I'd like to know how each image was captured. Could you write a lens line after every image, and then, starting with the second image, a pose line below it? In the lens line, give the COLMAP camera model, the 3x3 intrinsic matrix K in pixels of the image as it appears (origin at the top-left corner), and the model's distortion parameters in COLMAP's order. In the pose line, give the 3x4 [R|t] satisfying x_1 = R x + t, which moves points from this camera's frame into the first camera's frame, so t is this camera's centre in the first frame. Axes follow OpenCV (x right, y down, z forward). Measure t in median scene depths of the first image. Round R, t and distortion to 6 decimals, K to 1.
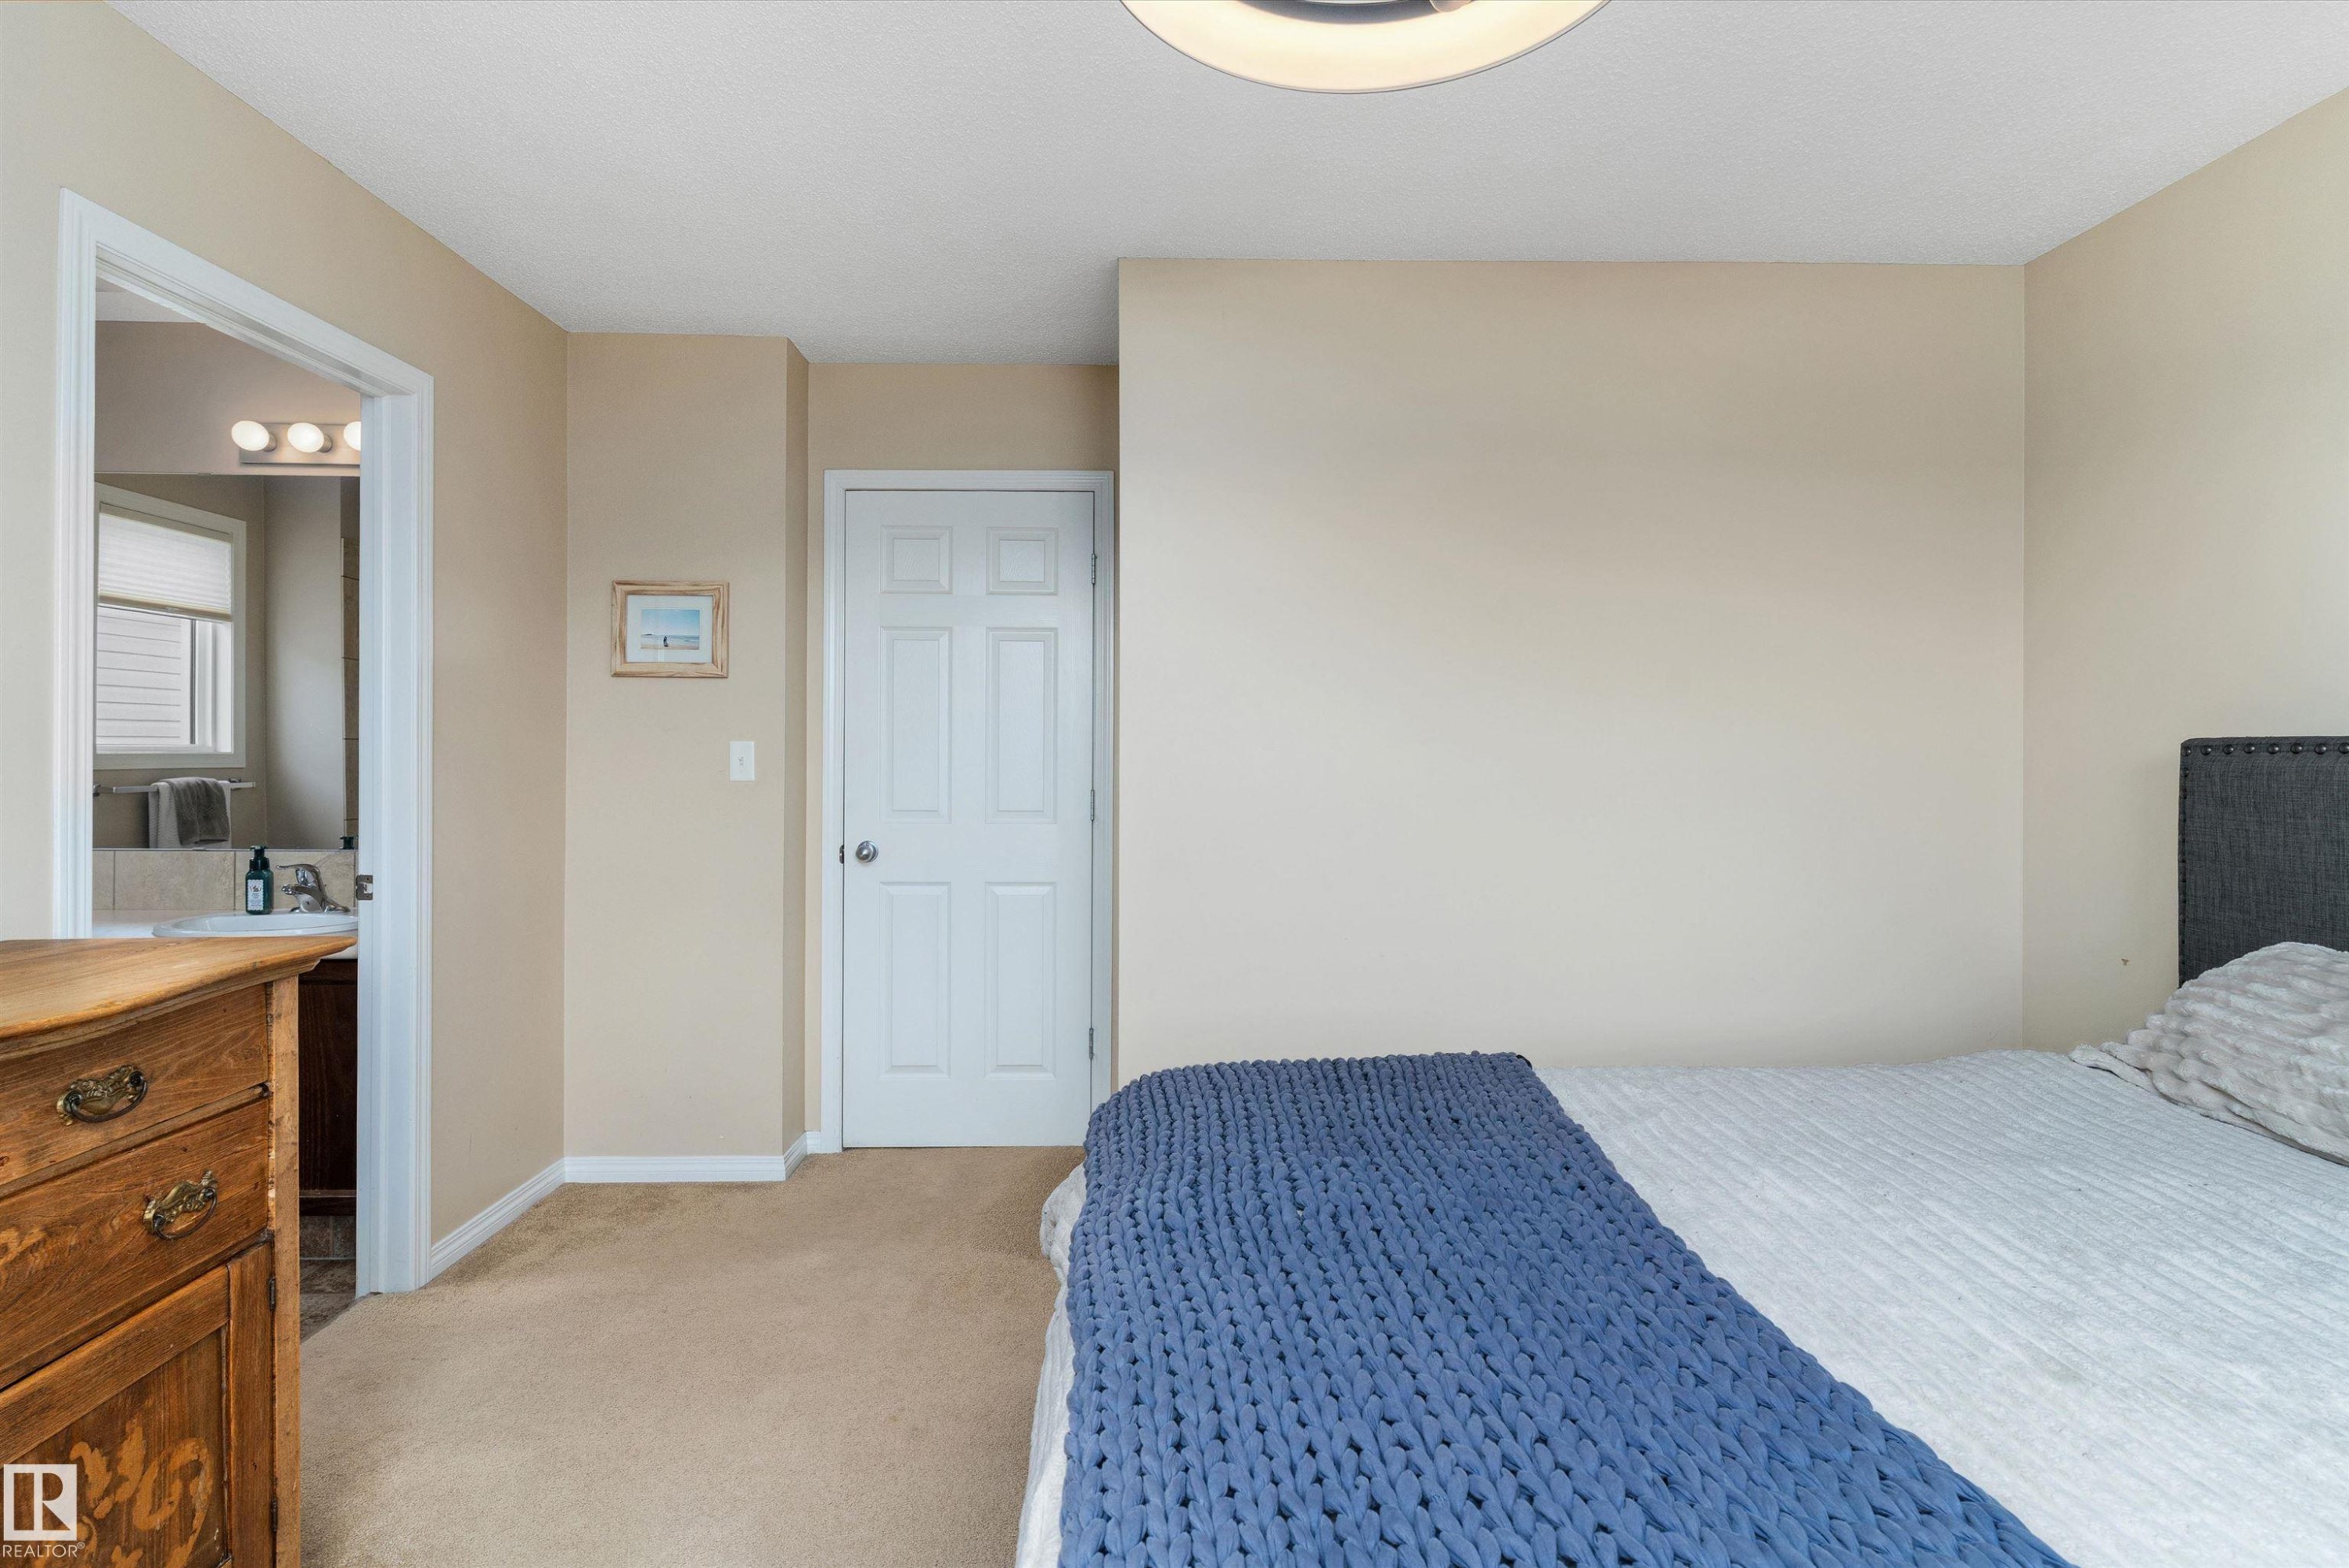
lens RADIAL K [[1127.3, 0, 1177.8], [0, 1127.3, 755.3], [0, 0, 1]] dist [0.001535, 0.001069]
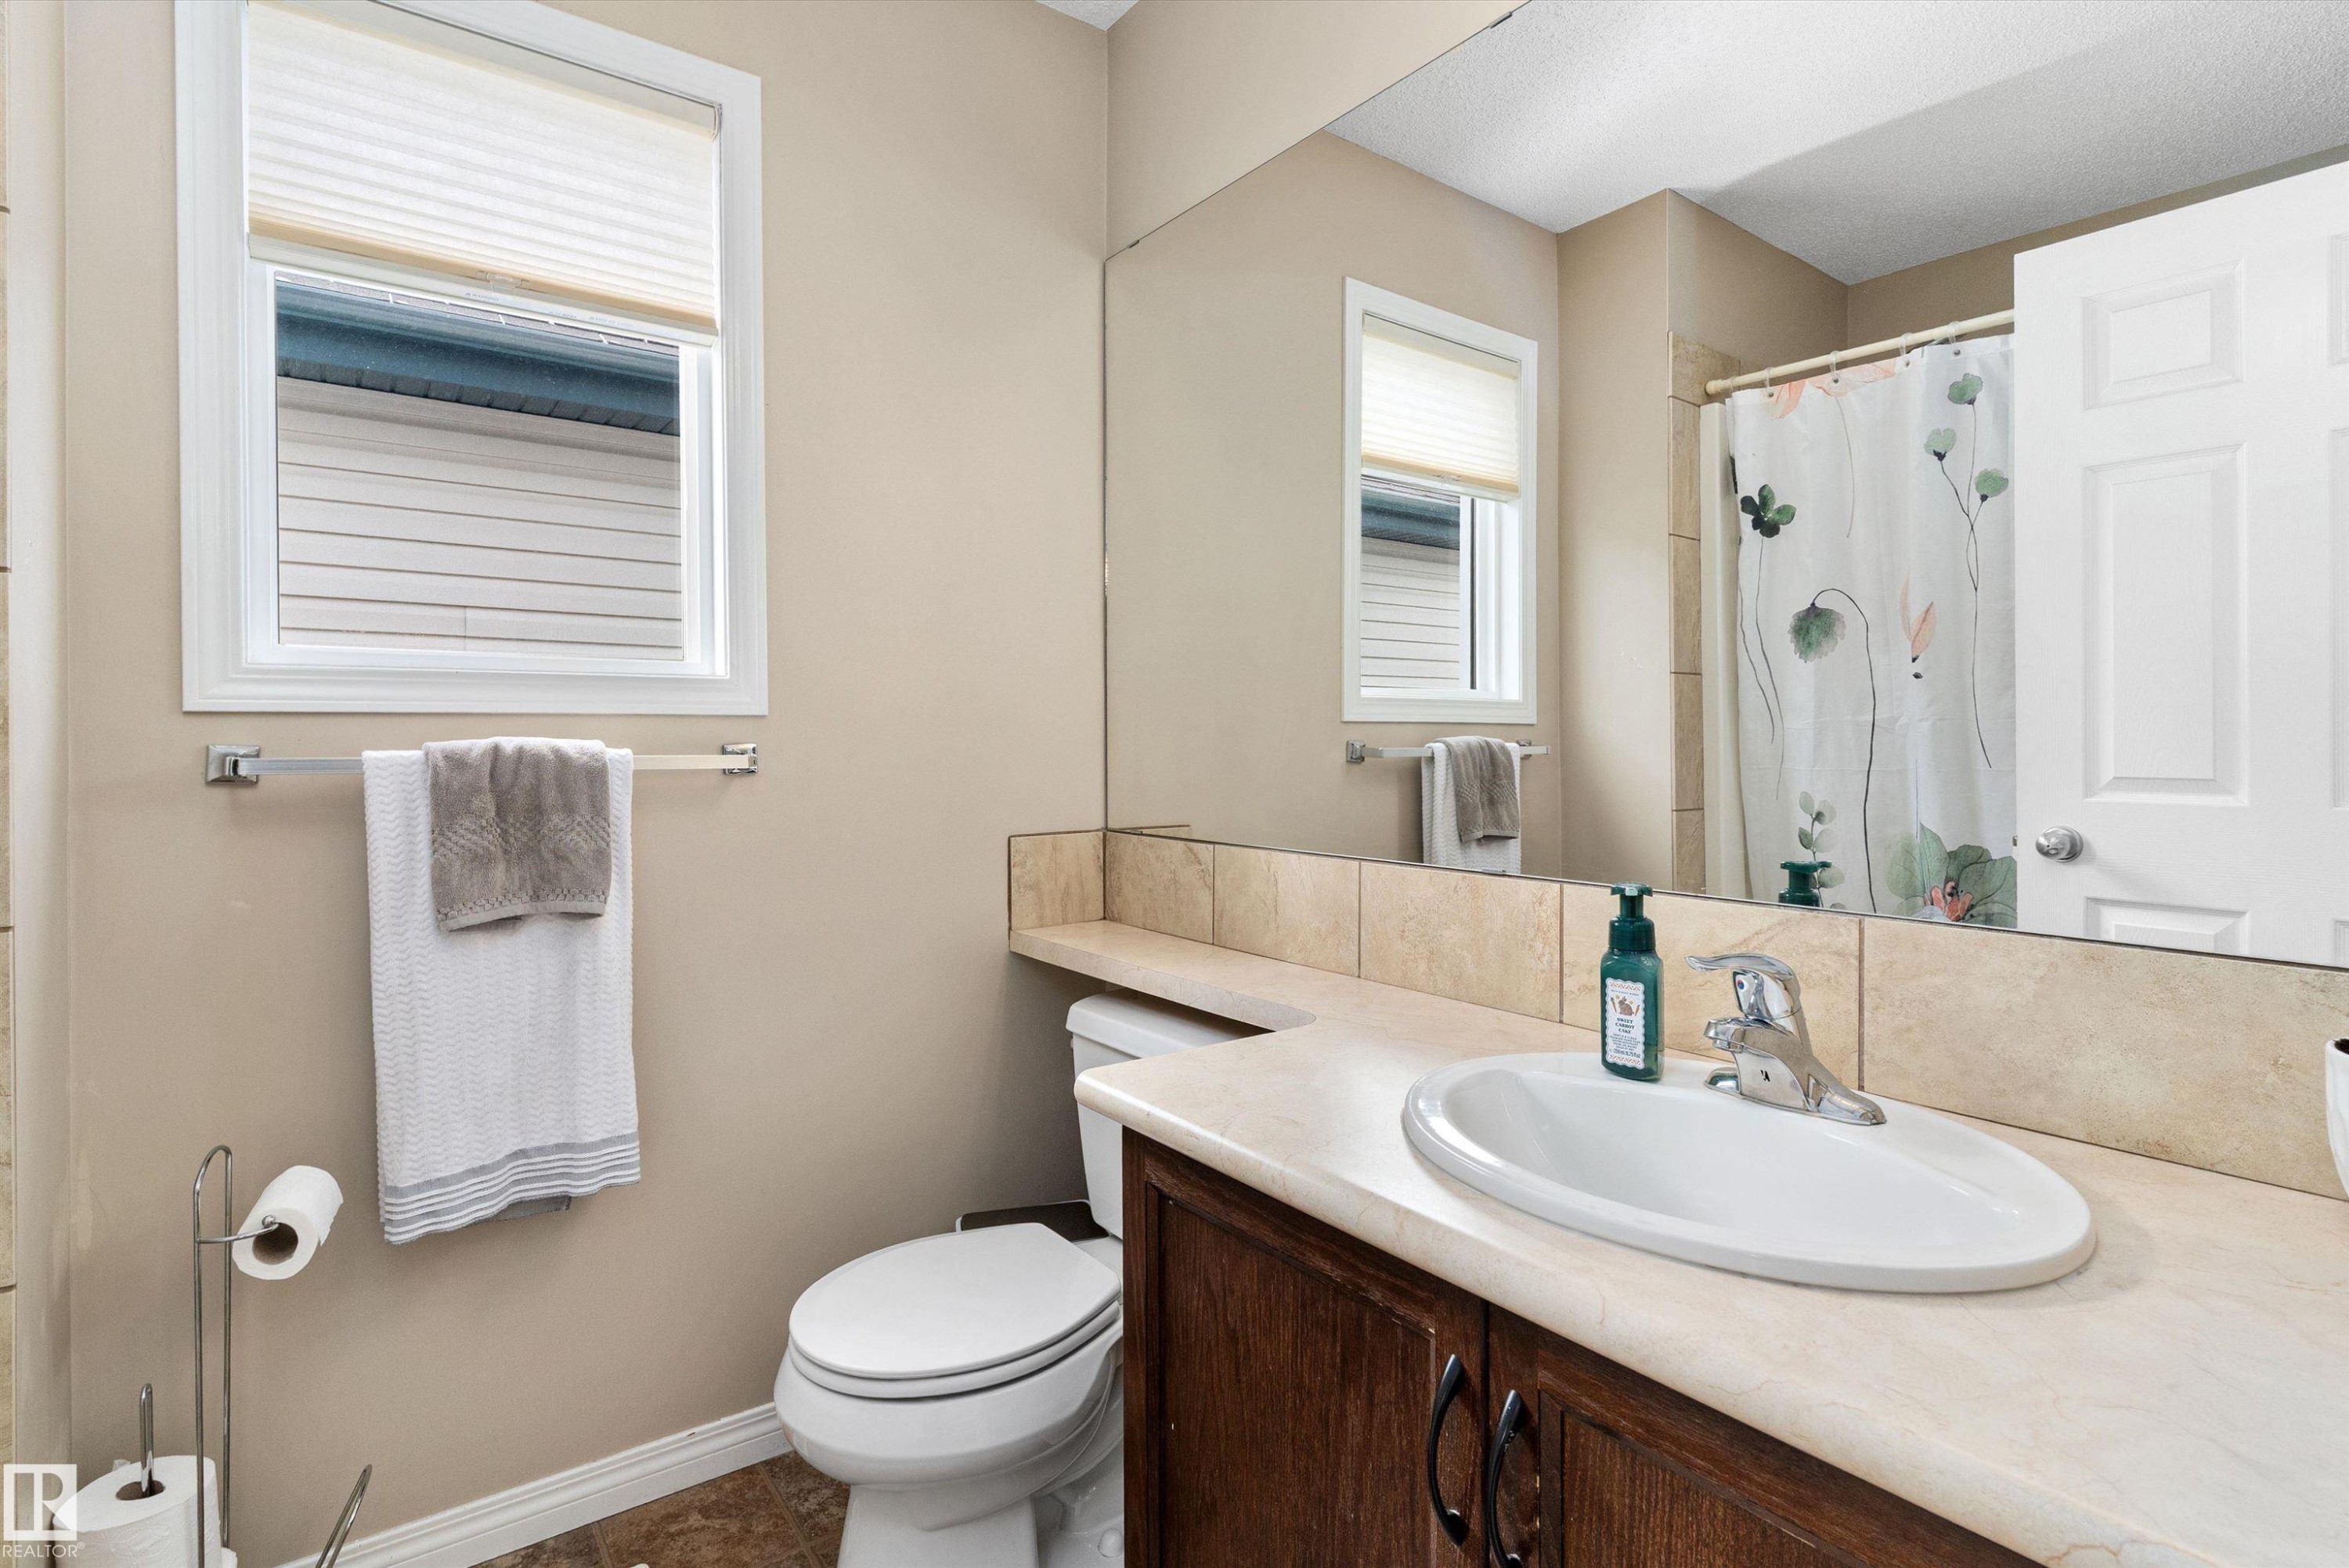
lens RADIAL K [[1127.3, 0, 1177.8], [0, 1127.3, 755.3], [0, 0, 1]] dist [0.001535, 0.001069]
pose [[0.567986, 0.001779, -0.823036, -0.585588], [0.000640, 0.999996, 0.002603, 0.037417], [0.823038, -0.002005, 0.567983, 0.661553]]
